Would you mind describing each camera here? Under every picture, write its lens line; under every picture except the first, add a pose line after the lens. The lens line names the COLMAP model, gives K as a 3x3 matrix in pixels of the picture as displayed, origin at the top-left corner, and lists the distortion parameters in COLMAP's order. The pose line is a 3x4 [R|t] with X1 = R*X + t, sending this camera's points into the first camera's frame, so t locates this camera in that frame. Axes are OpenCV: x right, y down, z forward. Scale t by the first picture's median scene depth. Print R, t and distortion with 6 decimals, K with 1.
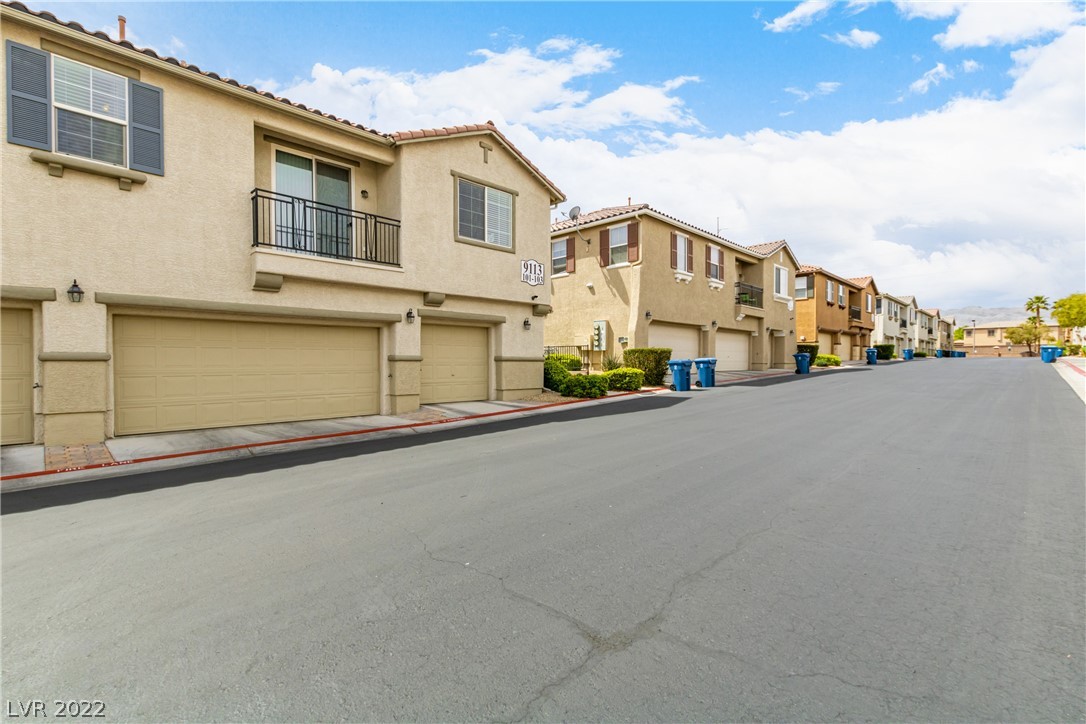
lens RADIAL K [[492.8, 0, 546.7], [0, 492.8, 361.1], [0, 0, 1]] dist [0.005383, -0.000673]
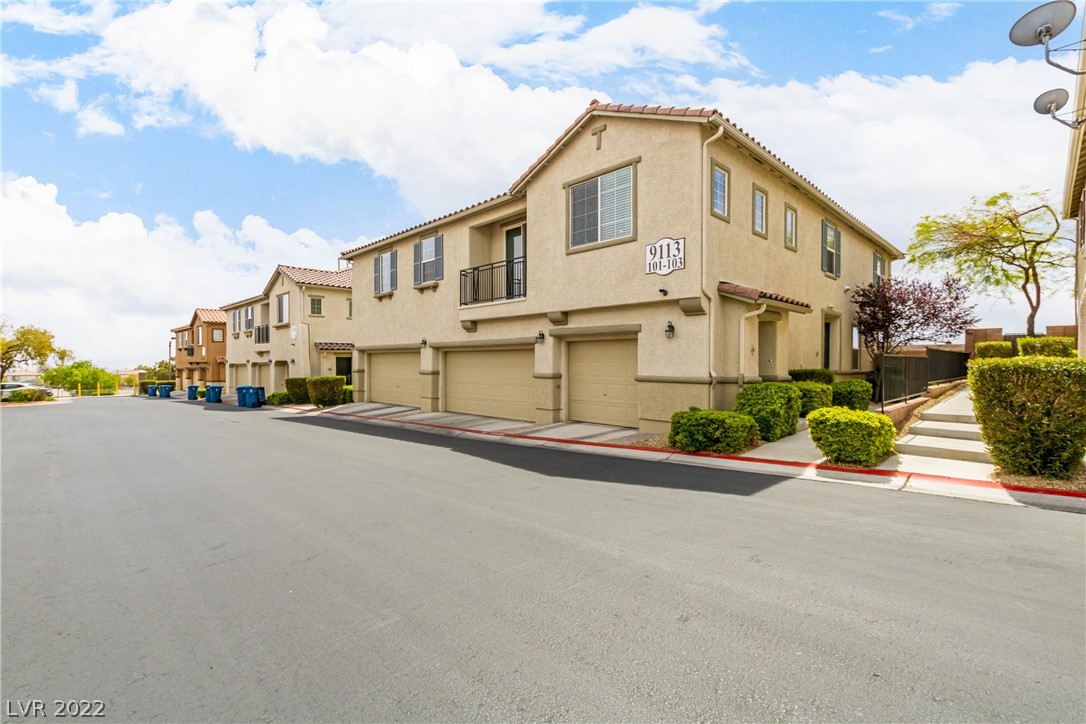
lens RADIAL K [[492.8, 0, 546.8], [0, 492.8, 363.9], [0, 0, 1]] dist [0.005383, -0.000673]
pose [[-0.013846, 0.005935, -0.999887, 0.777356], [0.001117, 0.999982, 0.005920, -0.036289], [0.999904, -0.001035, -0.013852, 0.971333]]
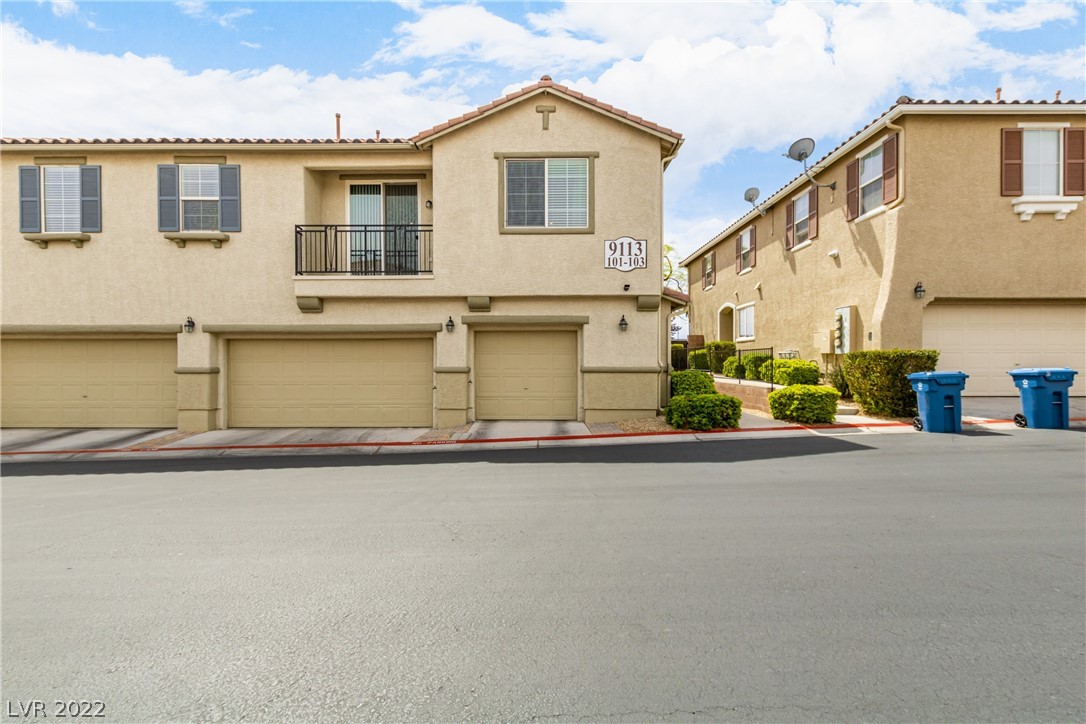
lens RADIAL K [[492.8, 0, 540.5], [0, 492.8, 363.1], [0, 0, 1]] dist [0.005383, -0.000673]
pose [[0.695282, 0.001212, -0.718736, 0.481676], [0.002312, 0.999990, 0.003923, -0.020794], [0.718733, -0.004390, 0.695272, 0.448935]]
